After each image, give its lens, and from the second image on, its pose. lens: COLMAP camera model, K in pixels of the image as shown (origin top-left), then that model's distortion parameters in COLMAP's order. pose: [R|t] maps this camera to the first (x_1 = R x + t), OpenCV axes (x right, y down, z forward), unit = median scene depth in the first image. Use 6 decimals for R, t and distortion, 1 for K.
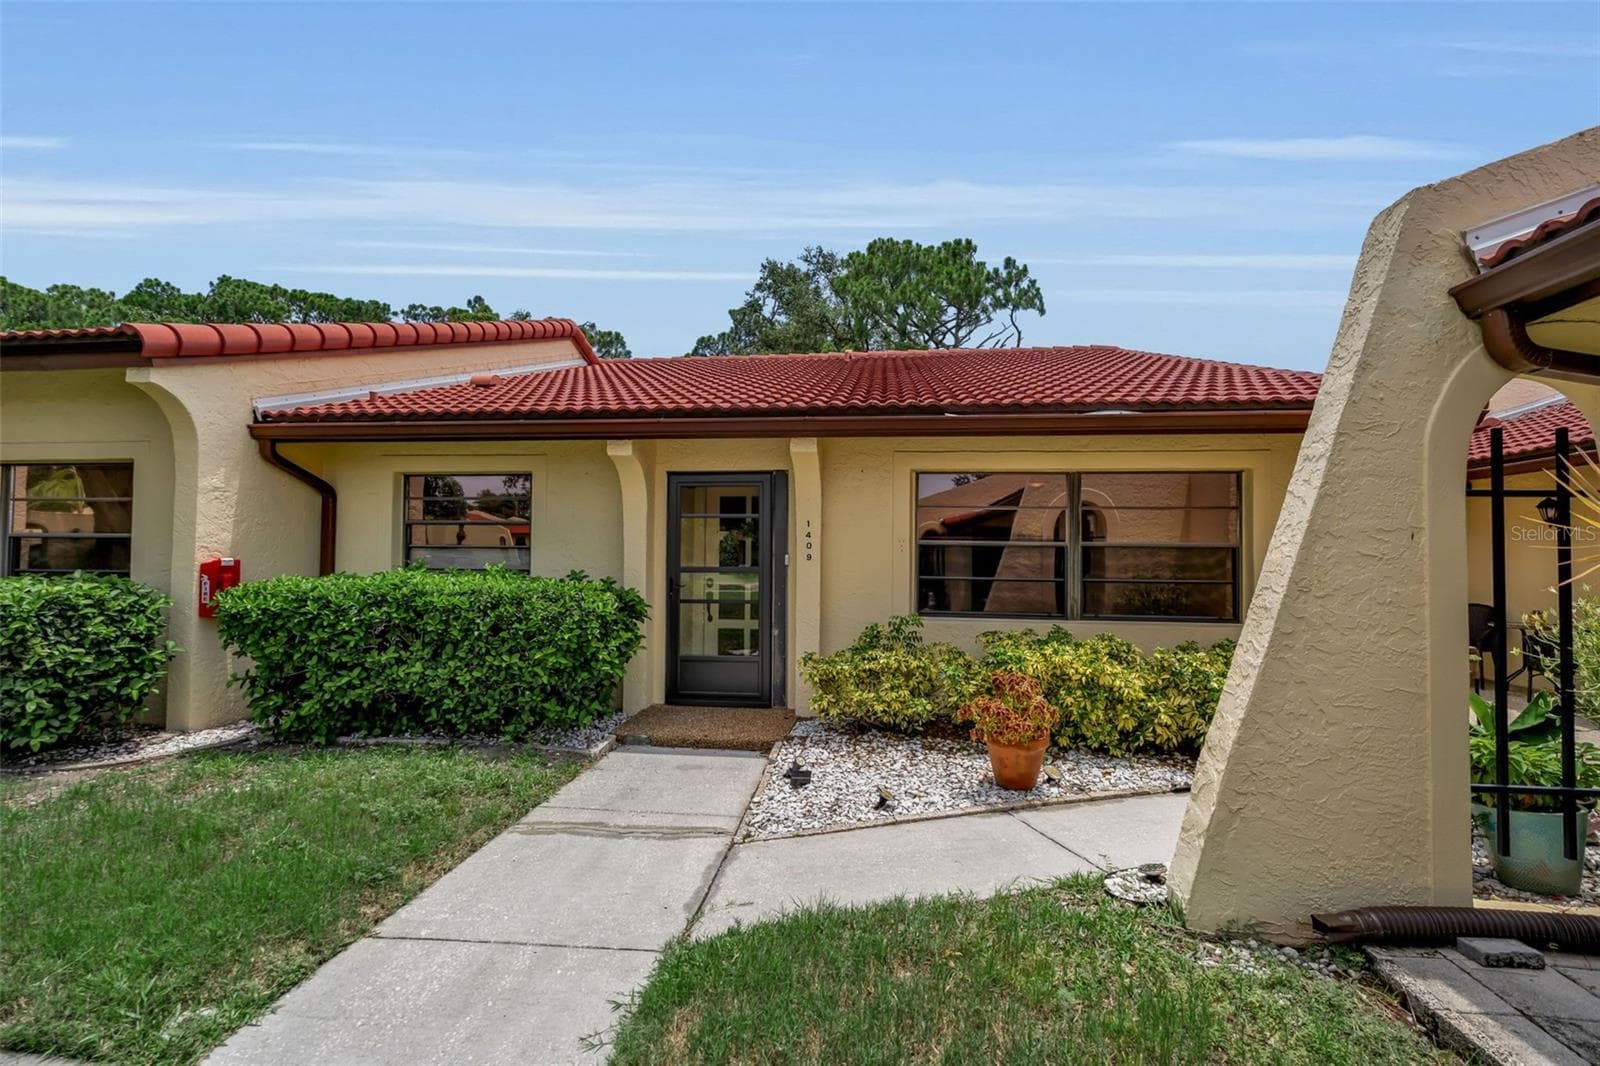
lens RADIAL K [[697.9, 0, 806.2], [0, 697.9, 528.0], [0, 0, 1]] dist [-0.009697, 0.000054]
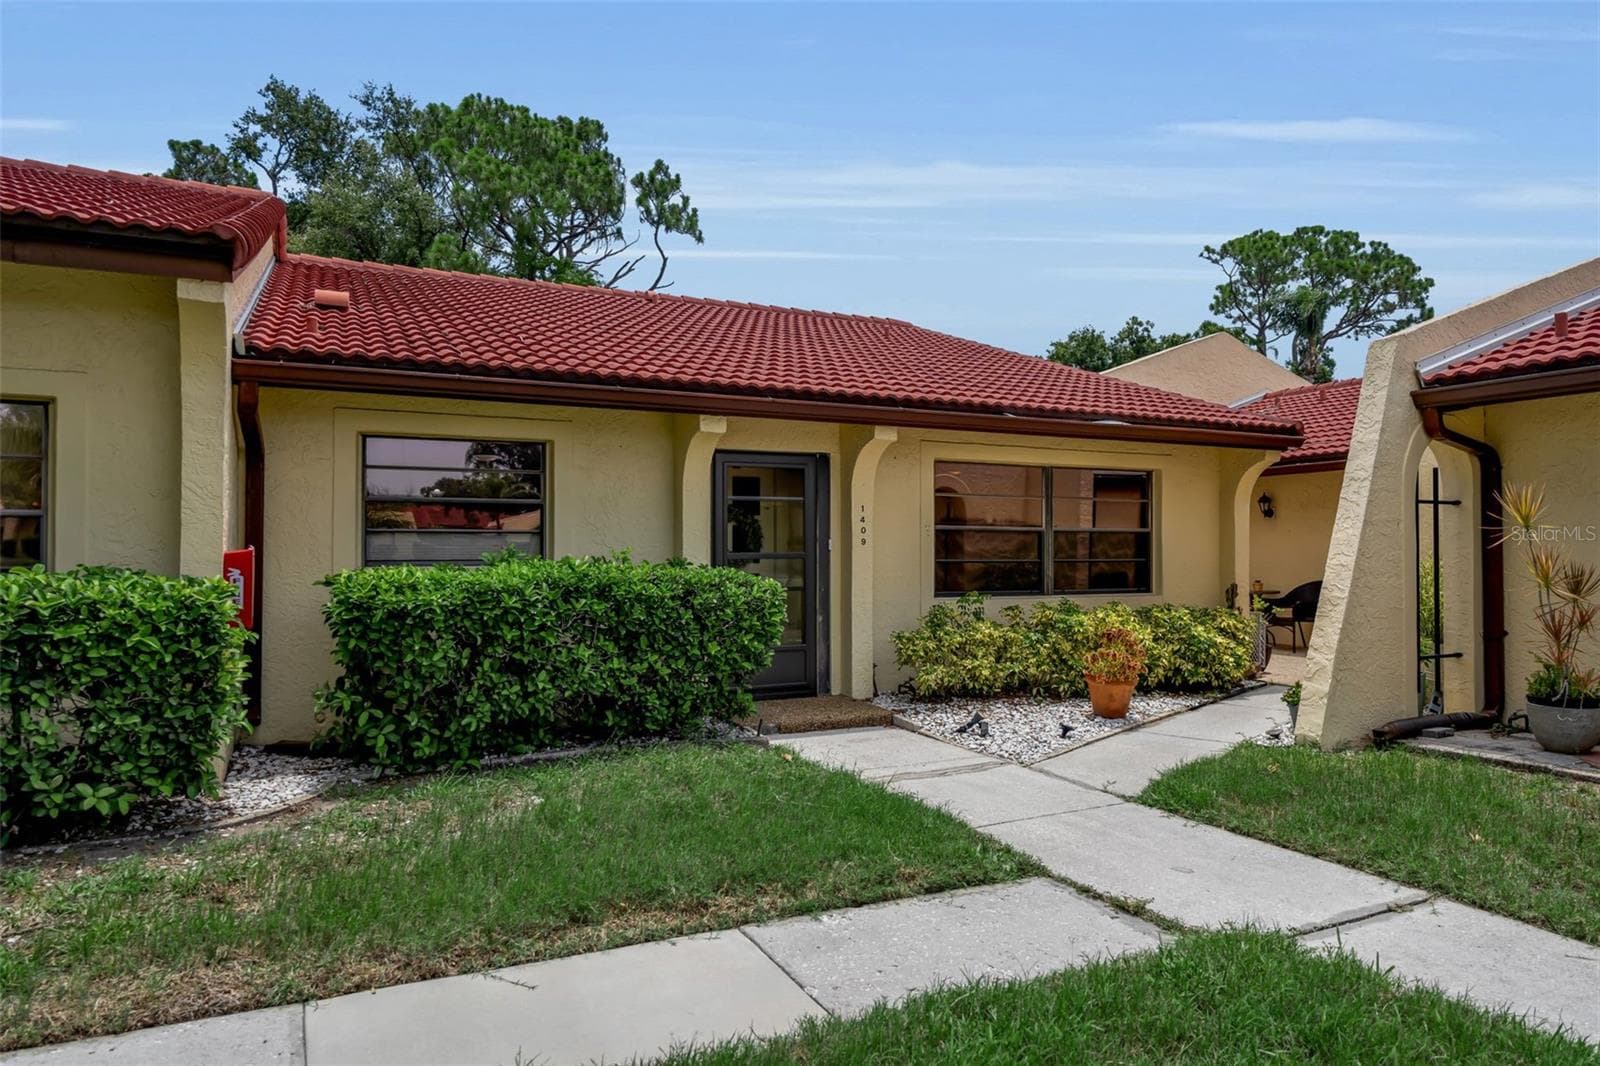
lens RADIAL K [[1006.3, 0, 800.0], [0, 1006.3, 533.0], [0, 0, 1]] dist [-0.015960, 0.001841]
pose [[0.847033, -0.001106, 0.531539, -0.890423], [-0.012140, 0.999697, 0.021425, -0.001132], [-0.531402, -0.024601, 0.846763, -0.195438]]
